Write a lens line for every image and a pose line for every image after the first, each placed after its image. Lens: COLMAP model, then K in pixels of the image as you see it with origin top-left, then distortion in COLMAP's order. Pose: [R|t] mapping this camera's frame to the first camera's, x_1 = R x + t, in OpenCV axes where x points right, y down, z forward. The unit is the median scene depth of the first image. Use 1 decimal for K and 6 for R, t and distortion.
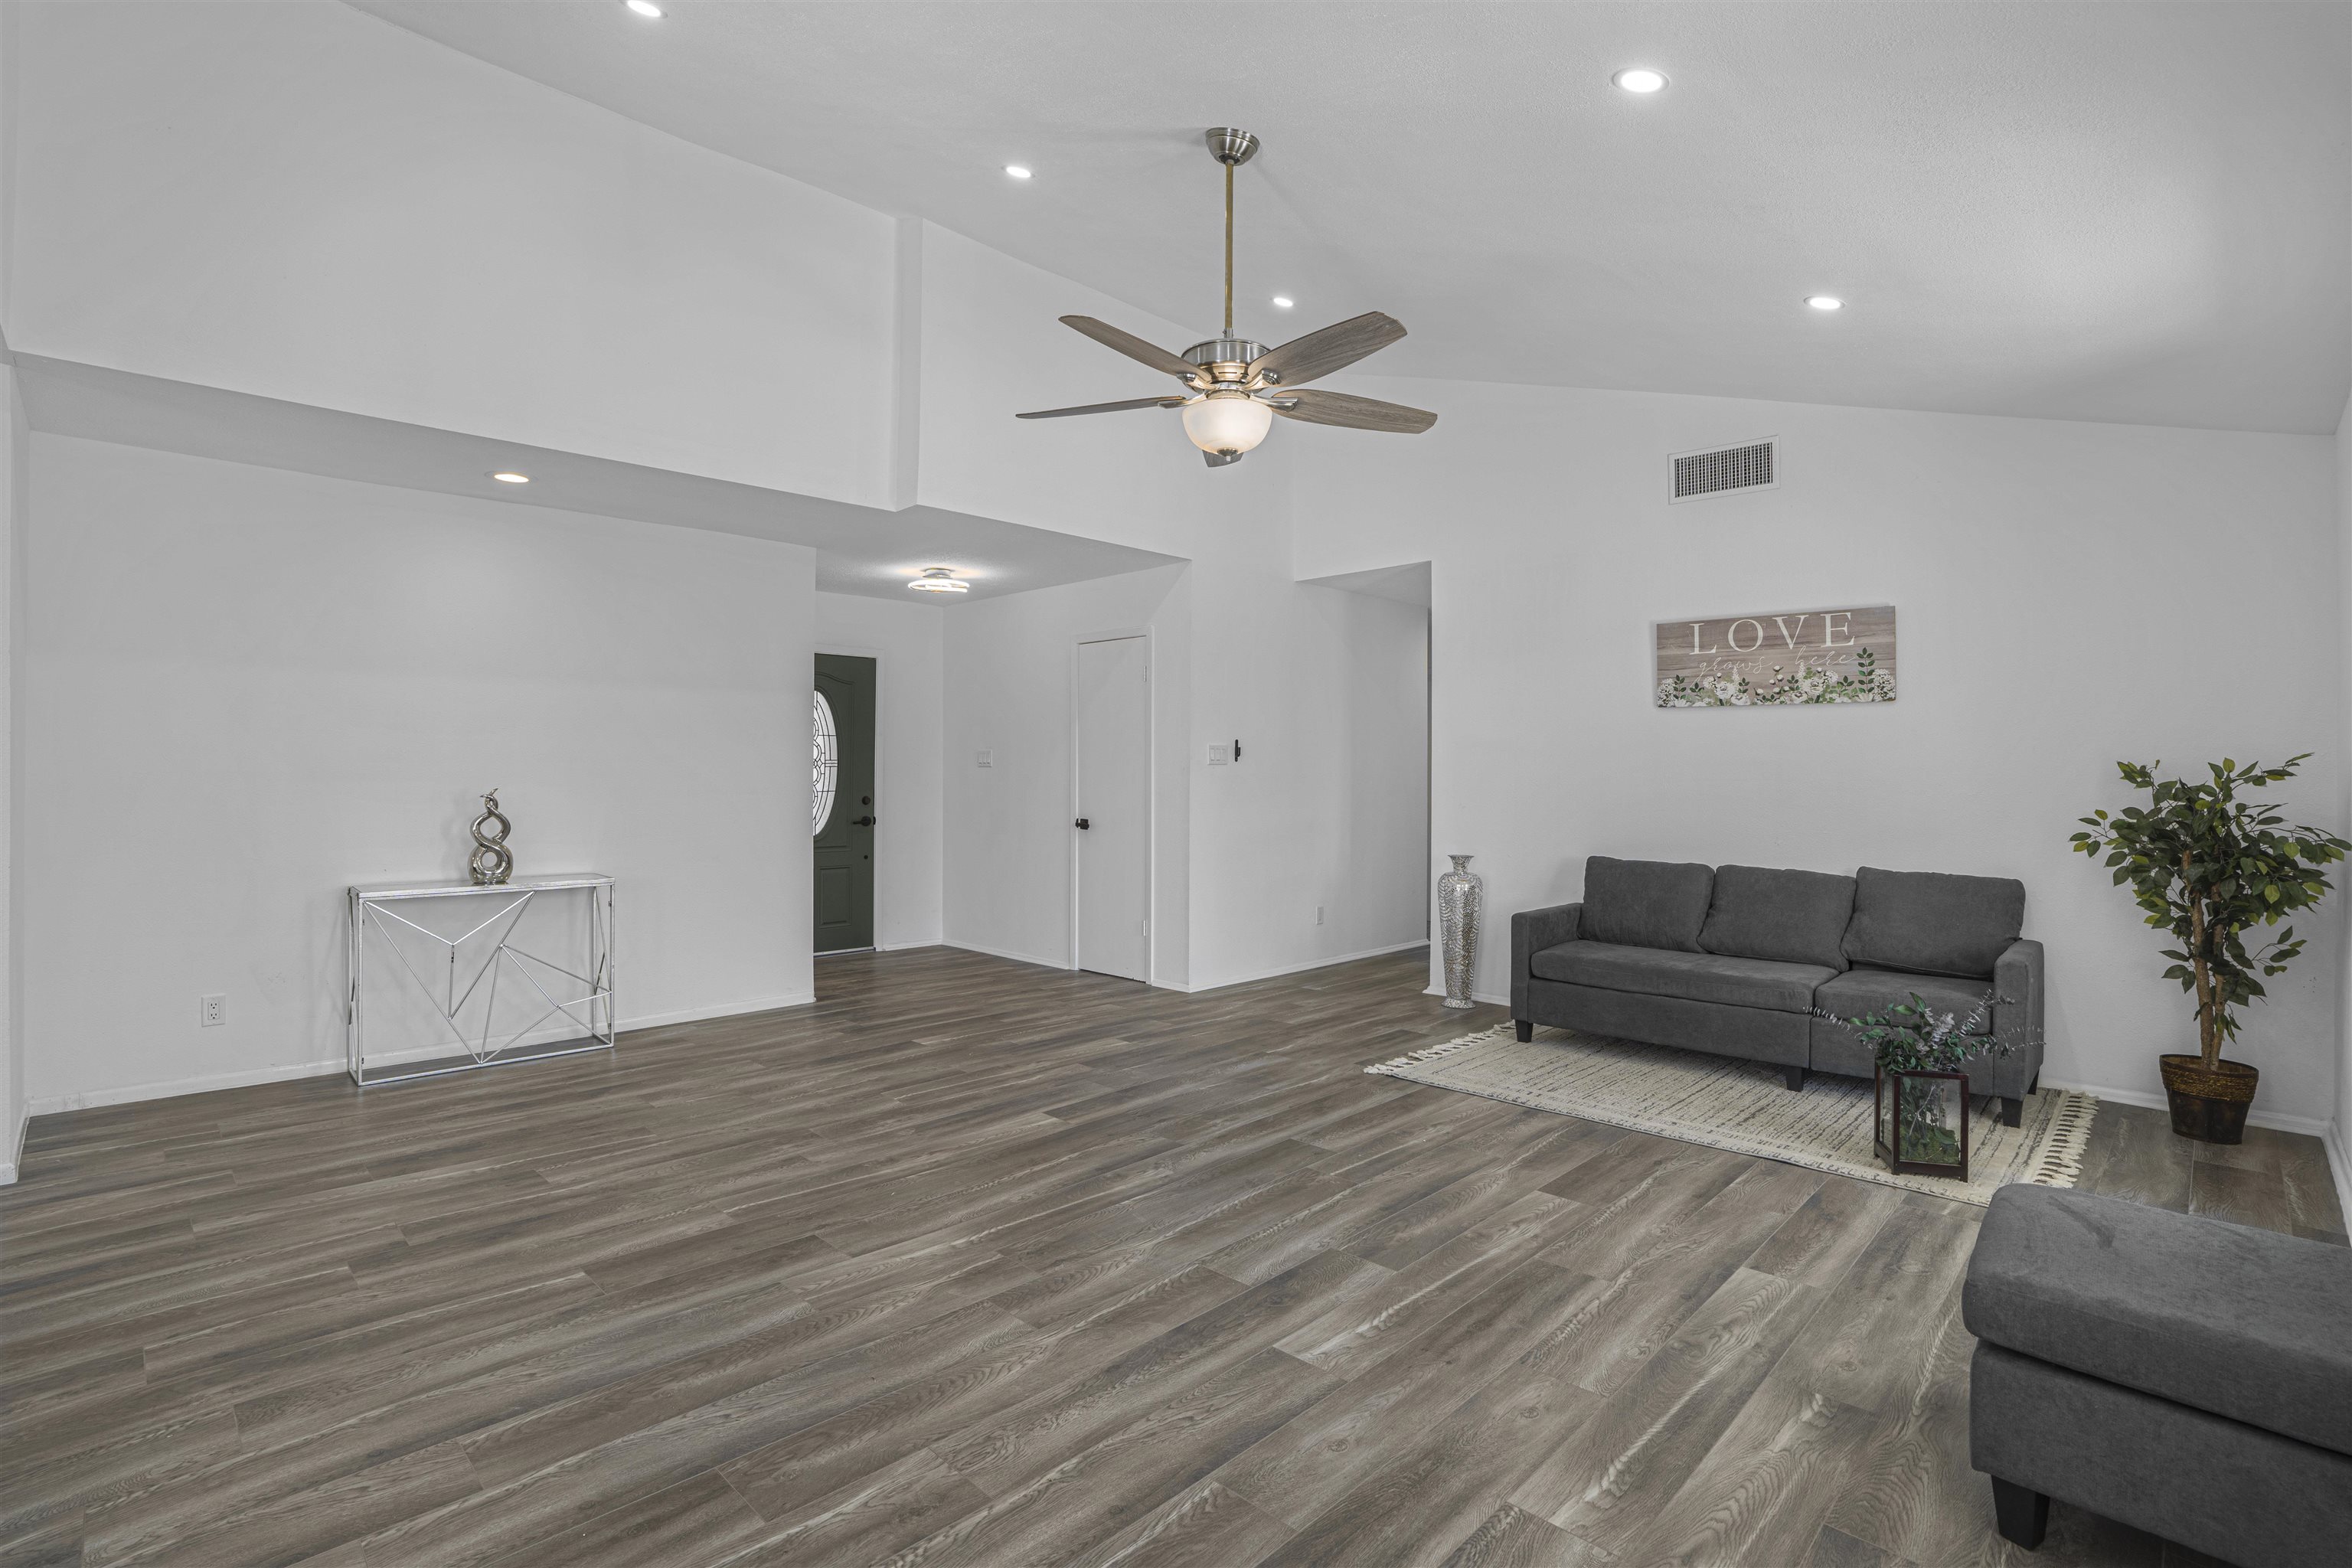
lens RADIAL K [[1109.0, 0, 1173.4], [0, 1109.0, 763.9], [0, 0, 1]] dist [-0.071890, 0.029490]
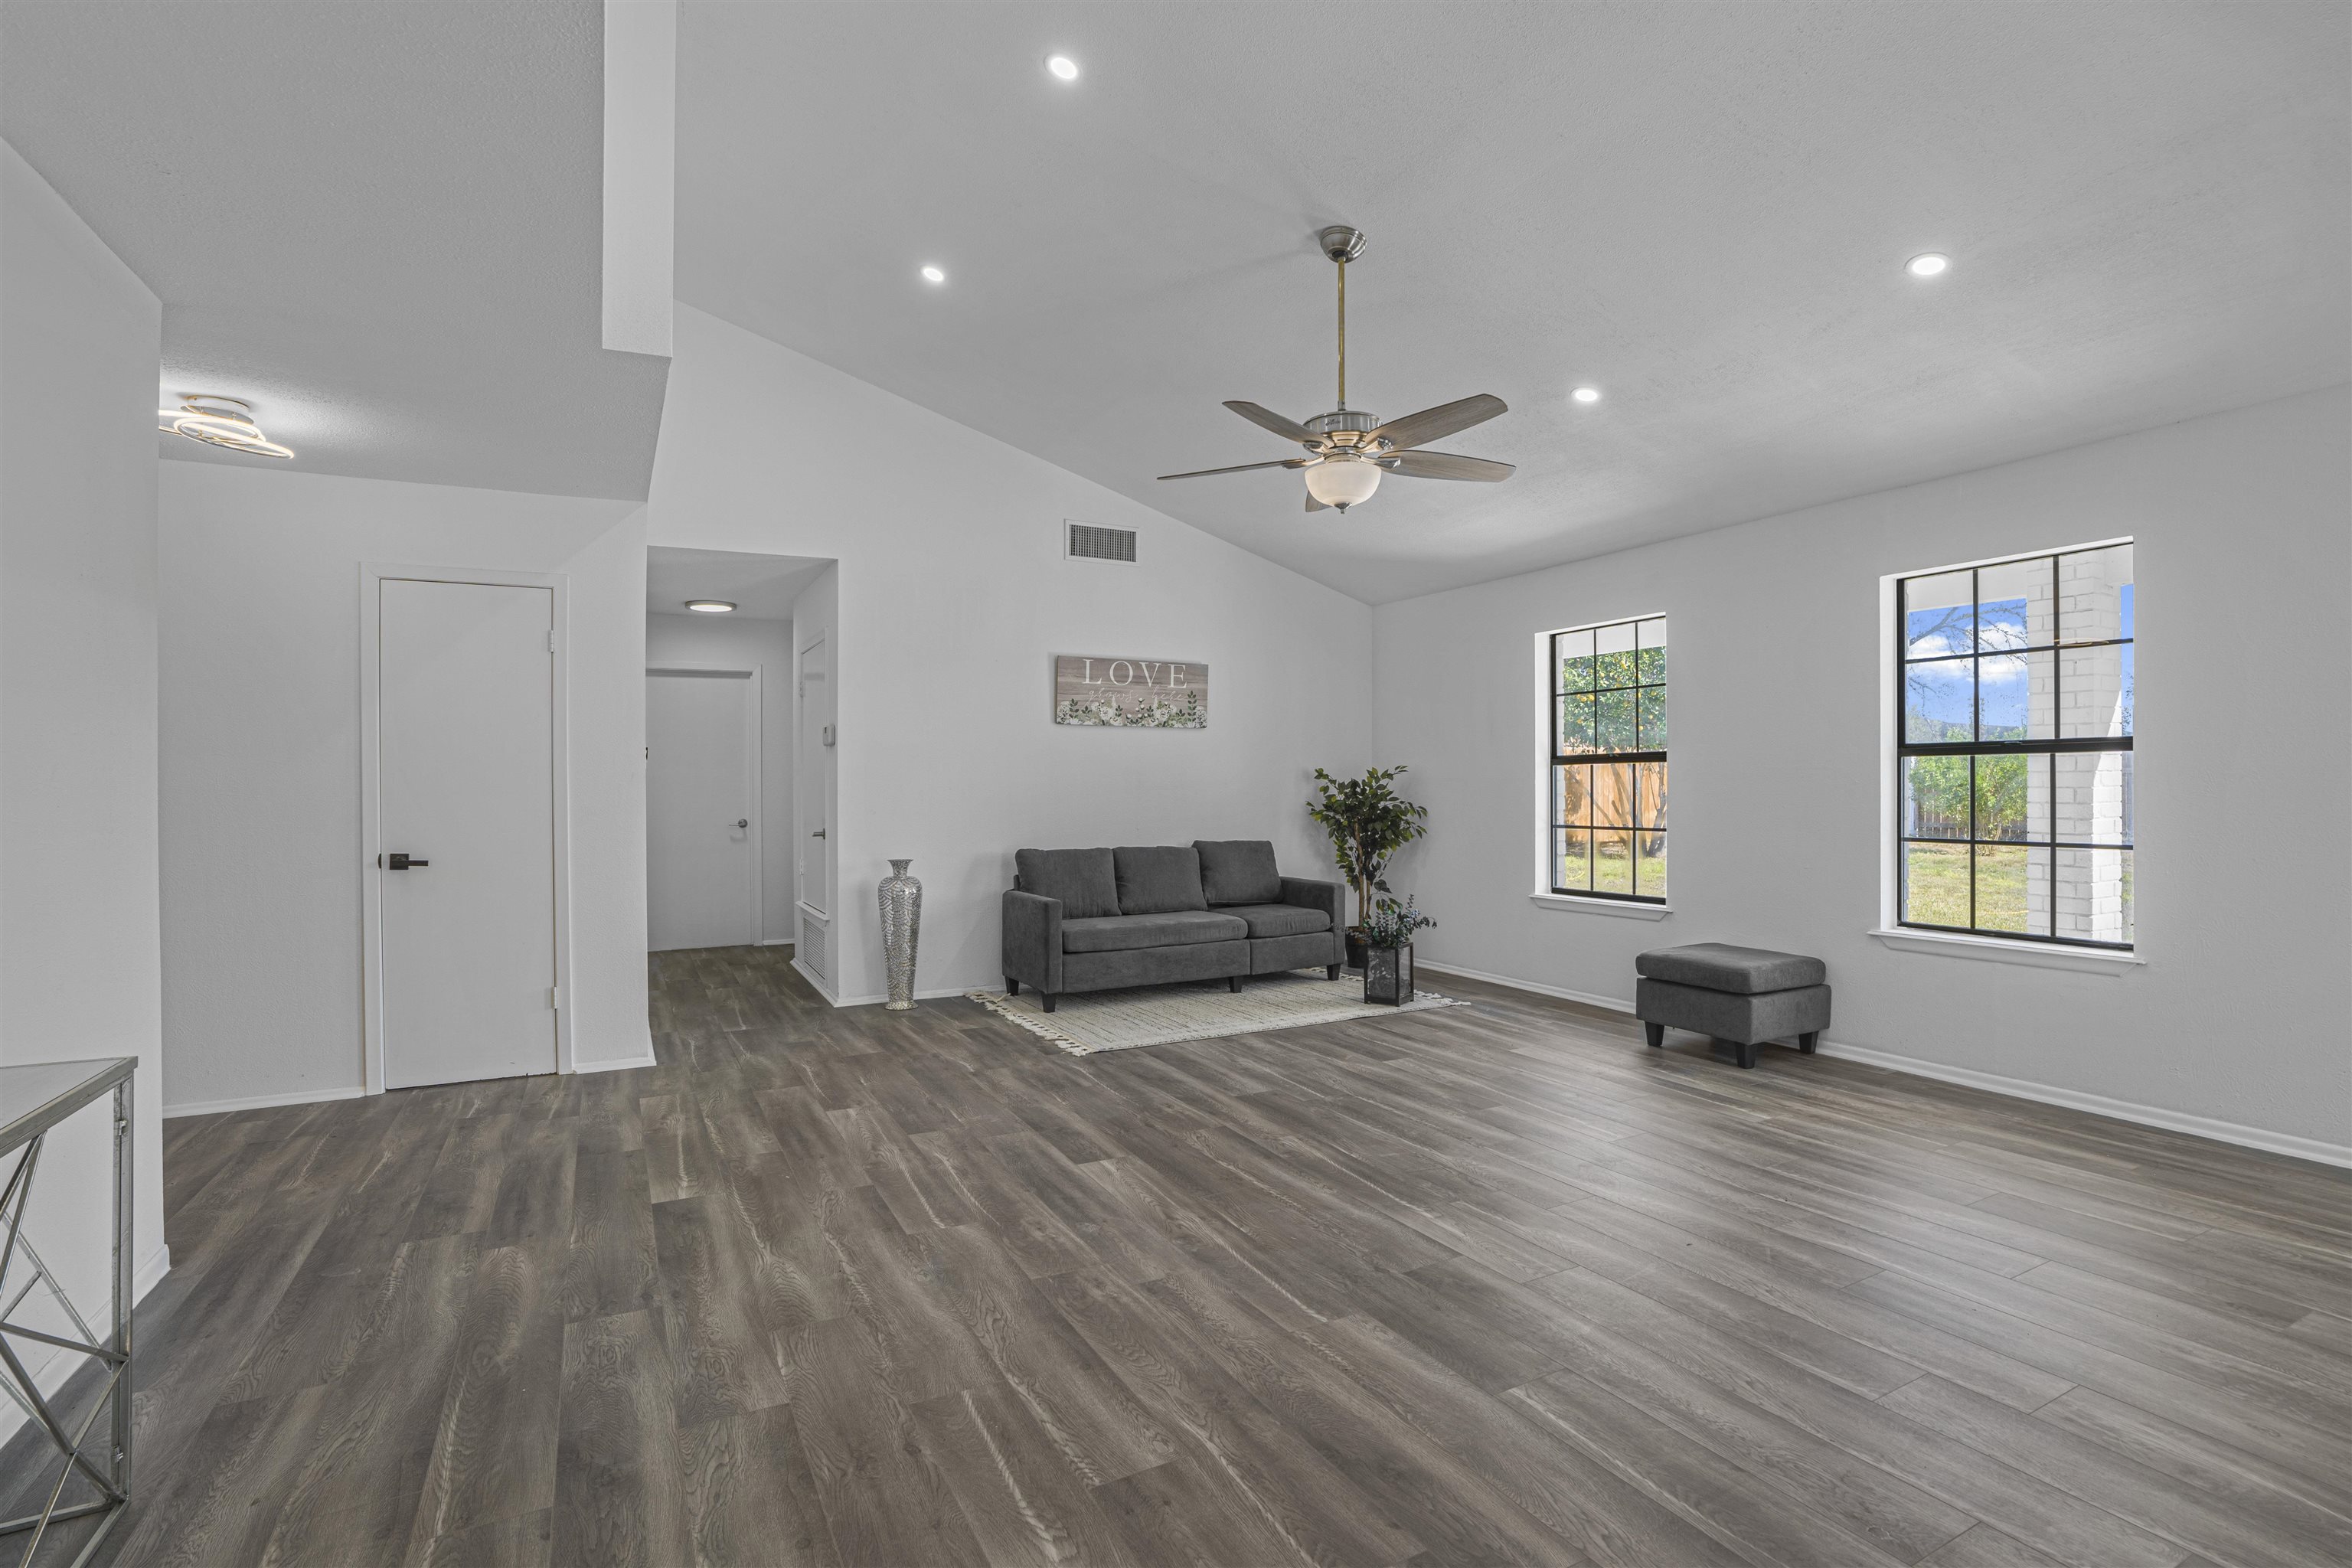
lens RADIAL K [[1109.0, 0, 1173.4], [0, 1109.0, 763.9], [0, 0, 1]] dist [-0.071890, 0.029490]
pose [[0.308040, 0.006766, 0.951350, -0.897991], [0.000215, 0.999974, -0.007182, 0.003009], [-0.951374, 0.002416, 0.308030, 0.630979]]
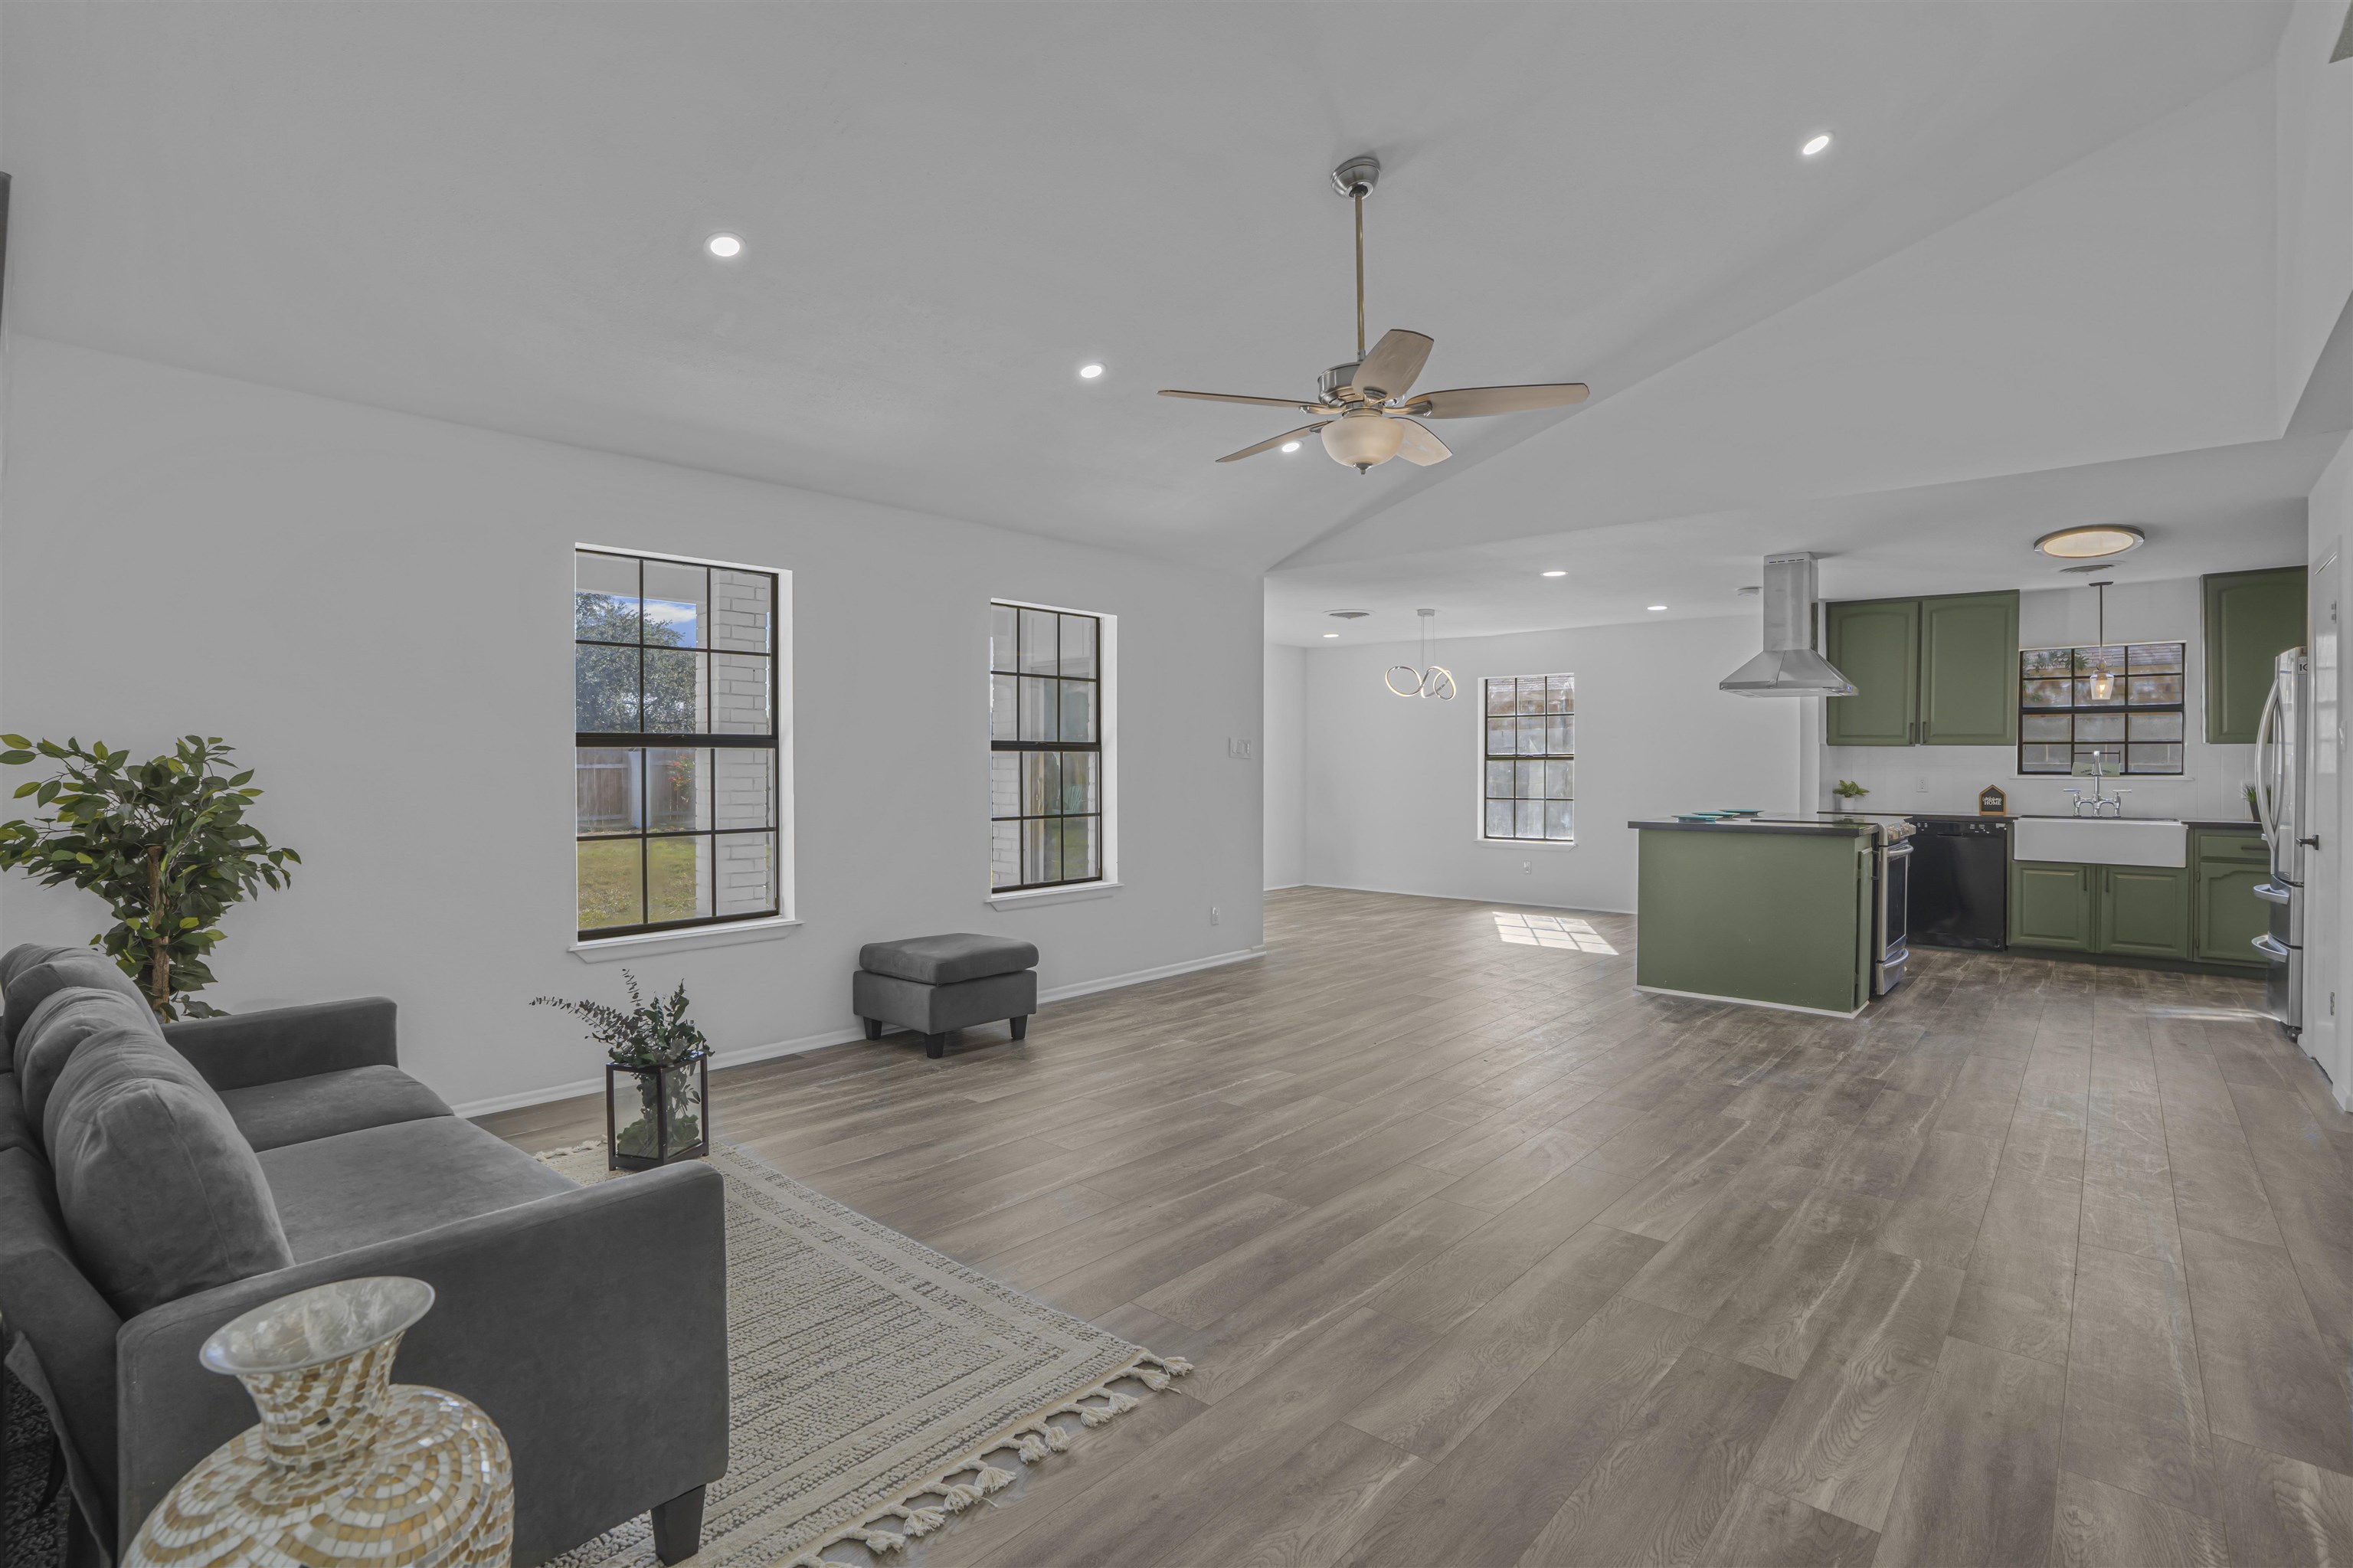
lens RADIAL K [[1109.5, 0, 1173.9], [0, 1109.5, 763.9], [0, 0, 1]] dist [-0.071890, 0.029490]
pose [[-0.998523, -0.008650, -0.053635, 0.228567], [-0.007893, 0.999867, -0.014295, 0.020709], [0.053752, -0.013851, -0.998458, 1.620279]]
